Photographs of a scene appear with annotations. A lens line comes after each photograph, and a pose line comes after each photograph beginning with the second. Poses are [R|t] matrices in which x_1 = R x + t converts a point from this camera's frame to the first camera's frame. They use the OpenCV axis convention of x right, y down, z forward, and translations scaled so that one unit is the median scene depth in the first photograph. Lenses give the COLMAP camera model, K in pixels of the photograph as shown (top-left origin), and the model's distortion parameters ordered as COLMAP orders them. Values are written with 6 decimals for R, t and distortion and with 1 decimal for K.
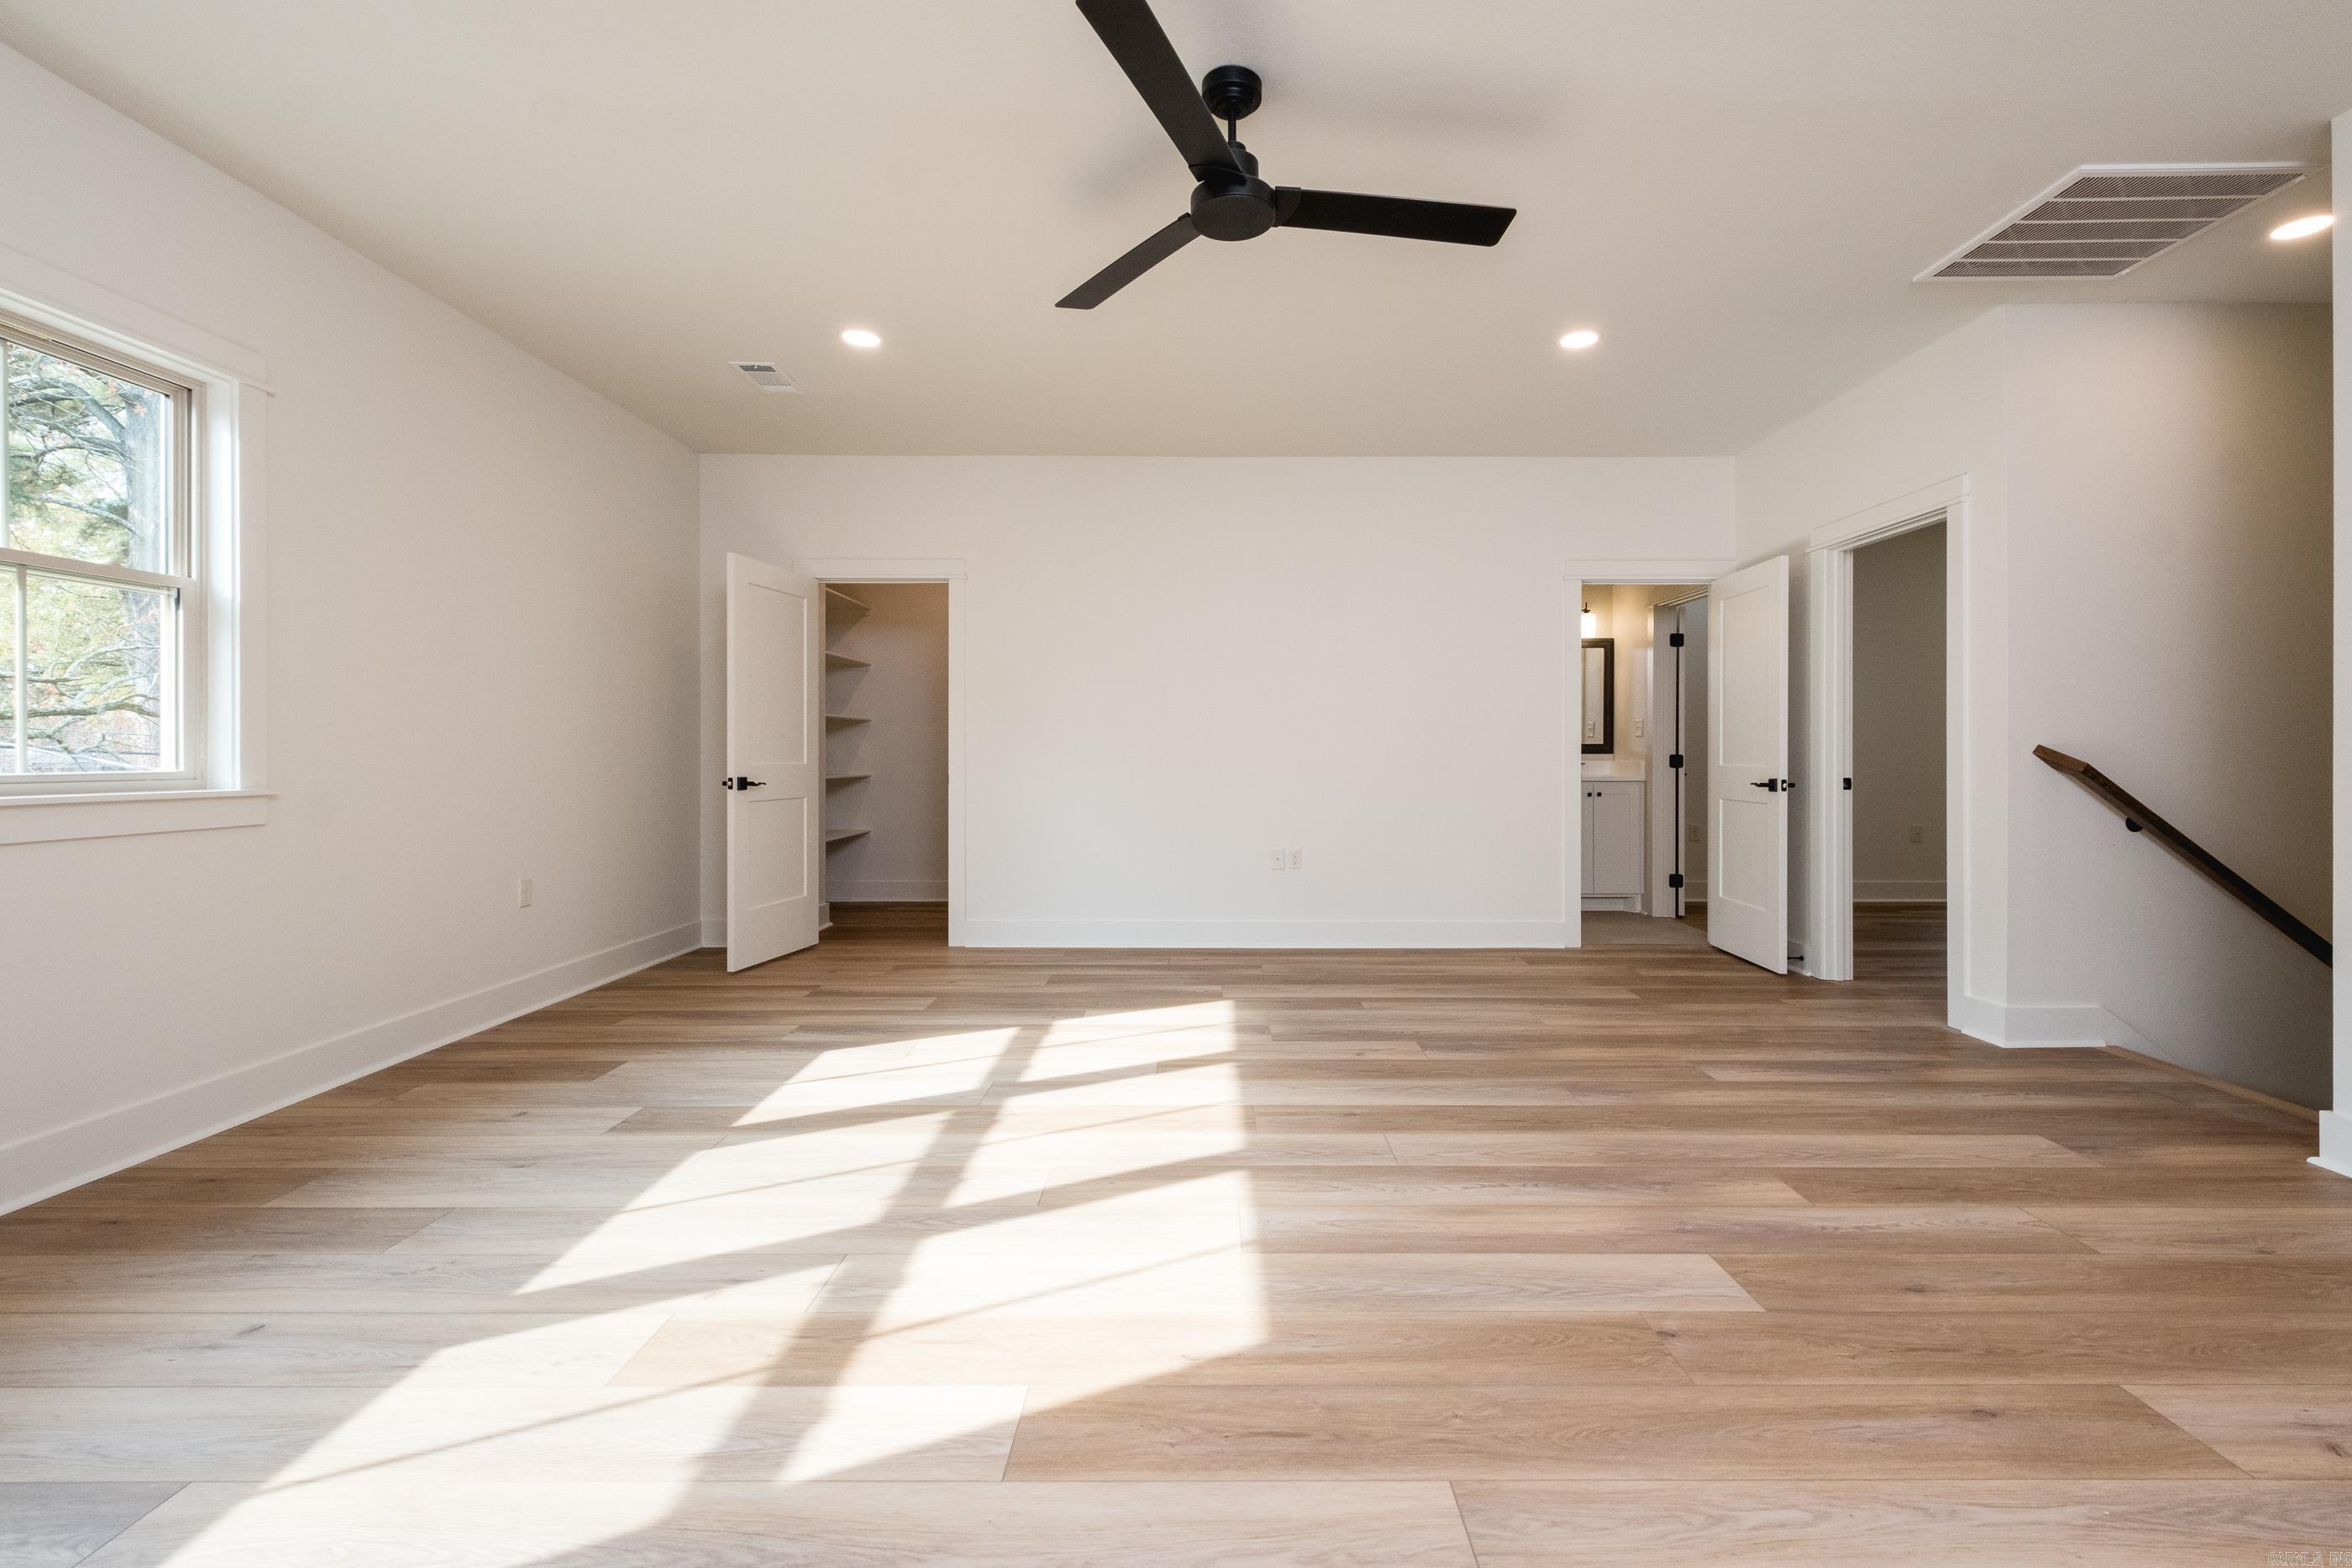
lens RADIAL K [[1009.9, 0, 1176.0], [0, 1009.9, 784.0], [0, 0, 1]] dist [0.000579, -0.000328]
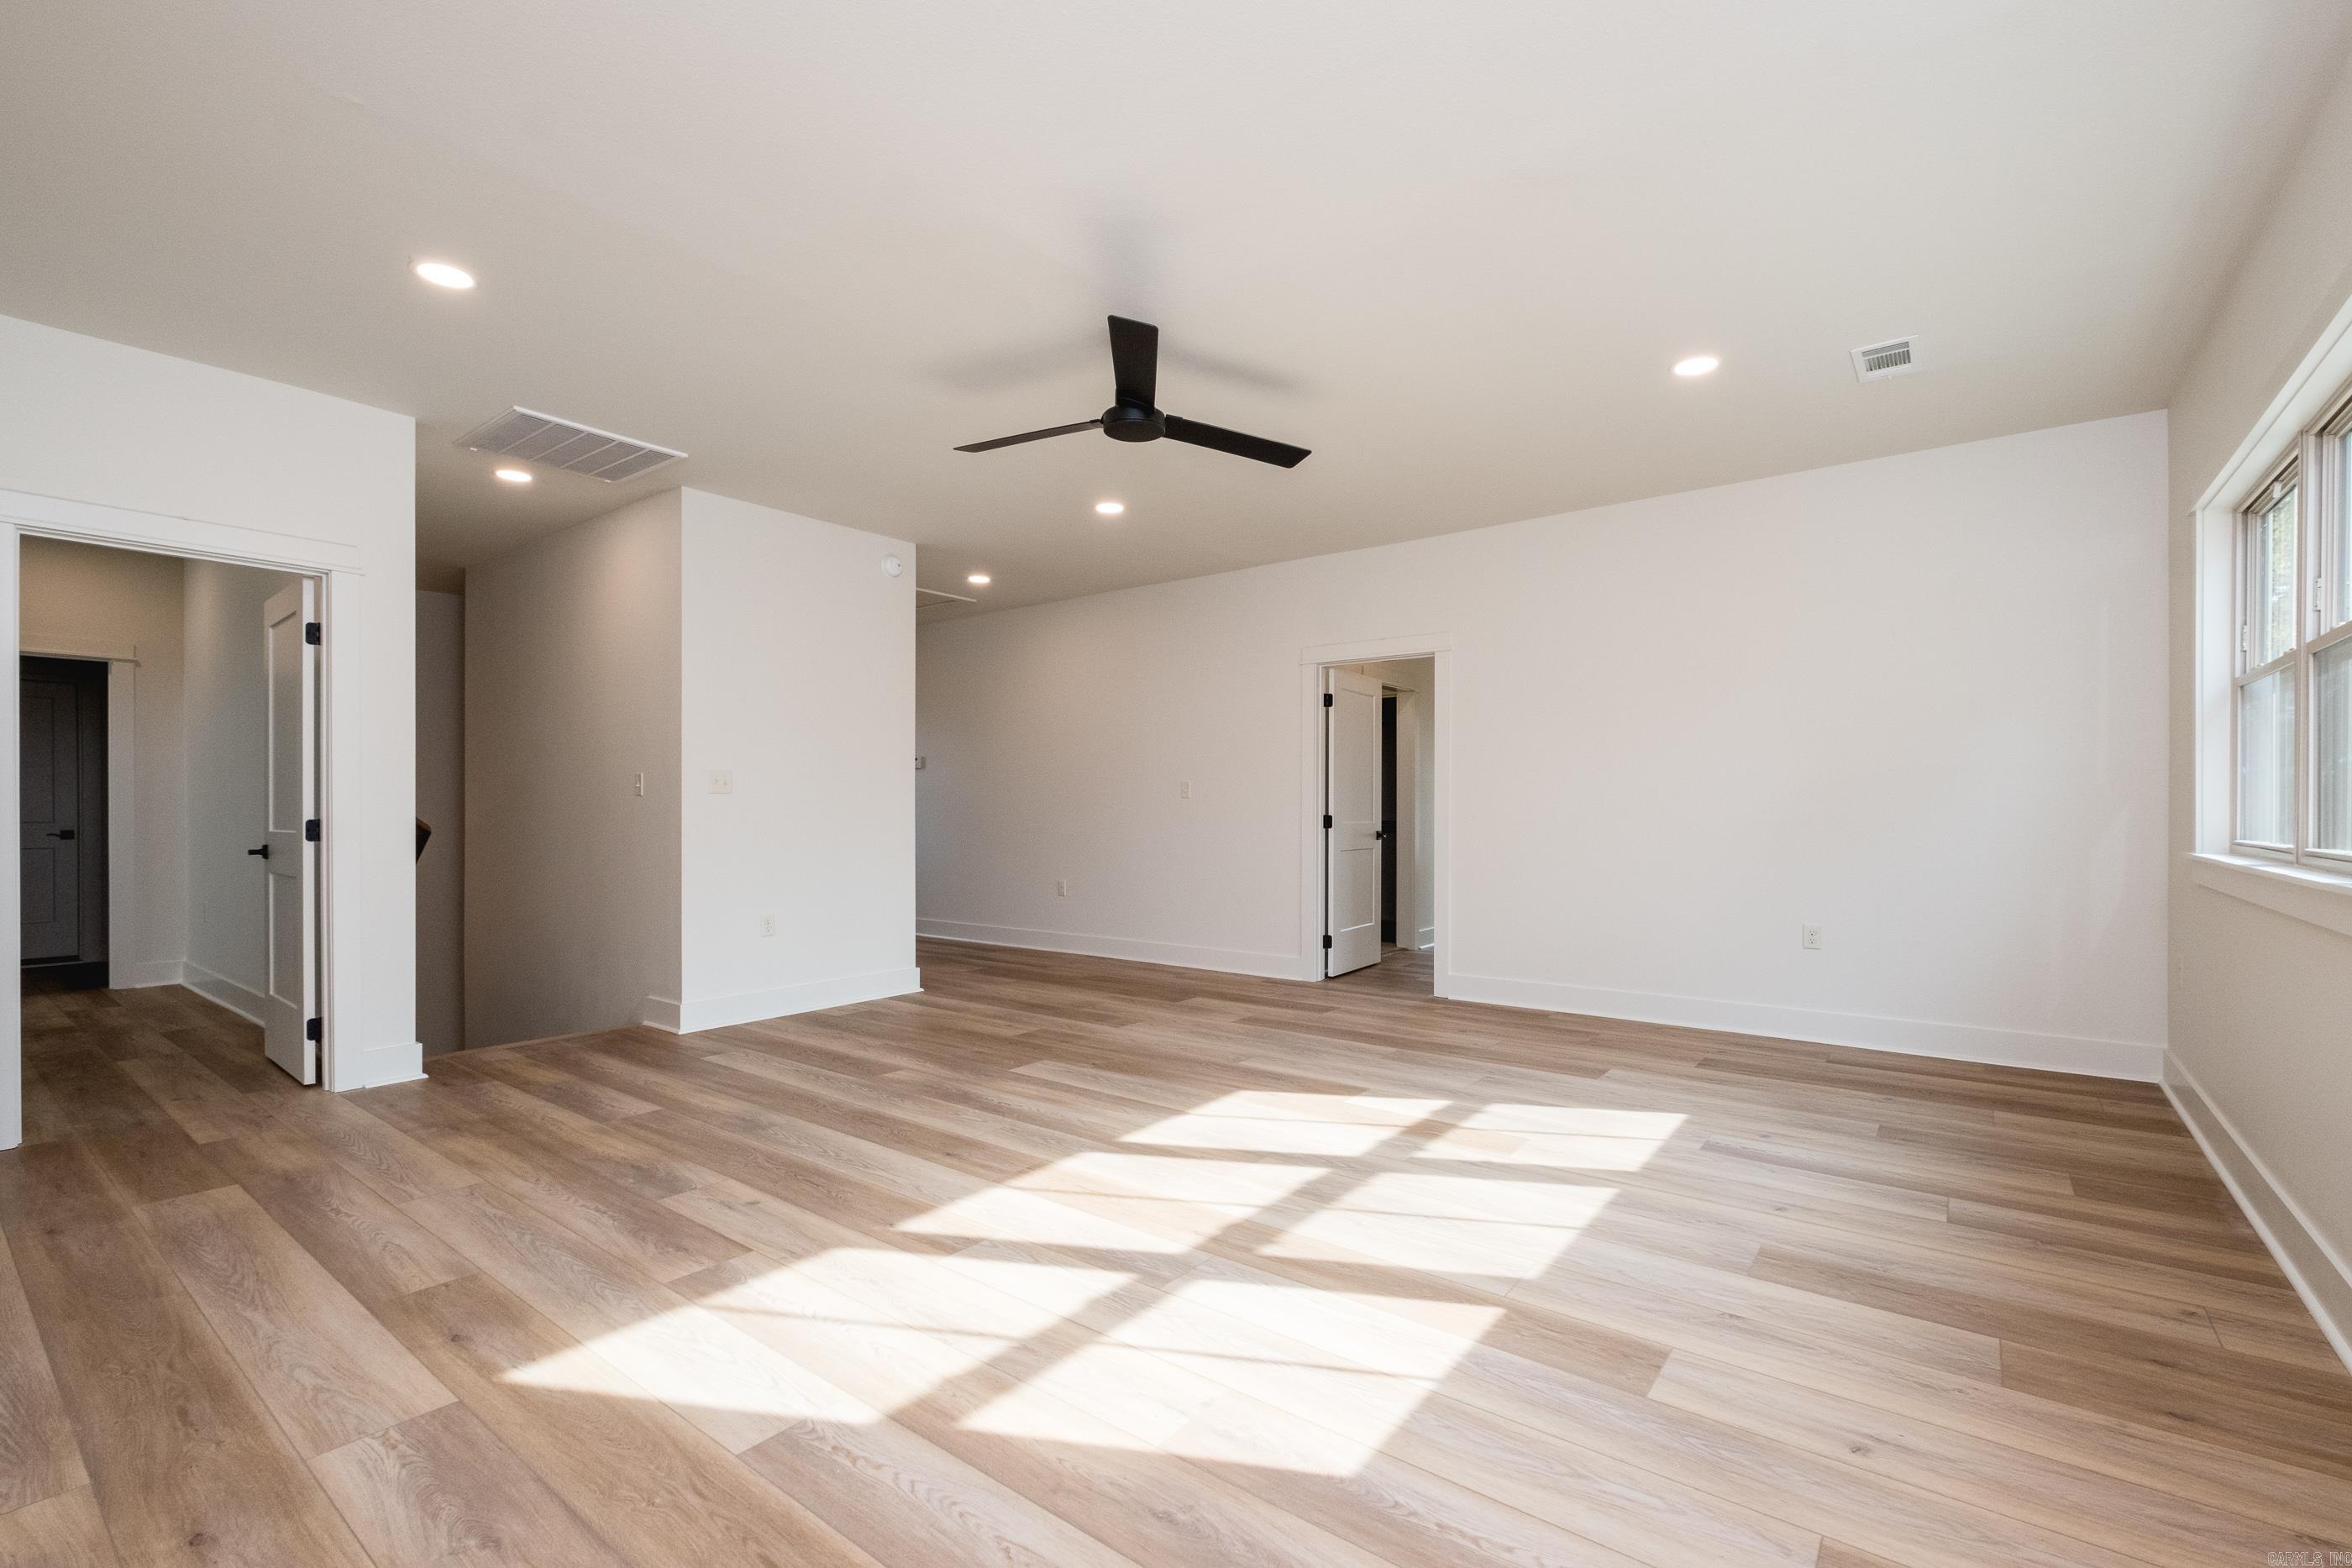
lens RADIAL K [[1021.7, 0, 1155.7], [0, 1021.7, 809.4], [0, 0, 1]] dist [-0.002104, -0.000583]
pose [[-0.790488, 0.000121, 0.612477, -0.854944], [0.018098, 0.999568, 0.023161, -0.091998], [-0.612209, 0.029393, -0.790149, 2.136898]]
